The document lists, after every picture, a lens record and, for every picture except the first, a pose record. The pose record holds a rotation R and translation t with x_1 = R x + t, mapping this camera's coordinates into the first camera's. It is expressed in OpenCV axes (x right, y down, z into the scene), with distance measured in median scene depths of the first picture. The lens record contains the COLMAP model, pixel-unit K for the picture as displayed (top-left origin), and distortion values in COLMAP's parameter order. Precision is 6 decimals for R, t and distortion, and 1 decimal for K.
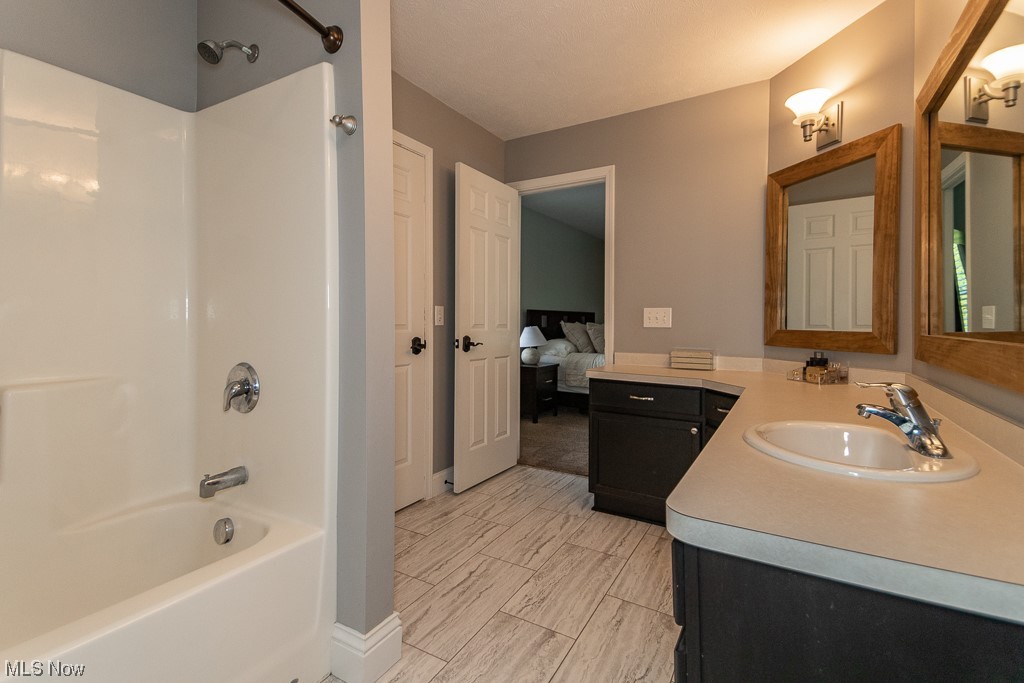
lens RADIAL K [[473.2, 0, 501.9], [0, 473.2, 324.0], [0, 0, 1]] dist [0.034767, -0.009109]
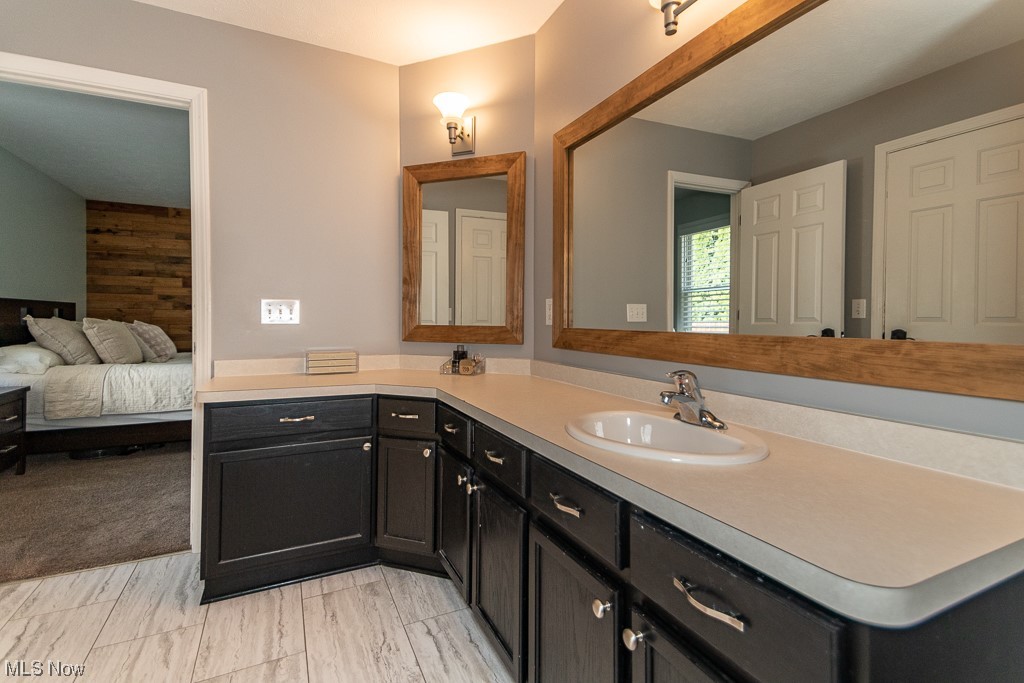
lens RADIAL K [[473.2, 0, 509.5], [0, 473.2, 322.1], [0, 0, 1]] dist [0.034767, -0.009109]
pose [[0.536509, -0.004821, 0.843881, -0.148541], [0.002612, 0.999988, 0.004052, 0.002126], [-0.843890, 0.000030, 0.536515, 0.305327]]
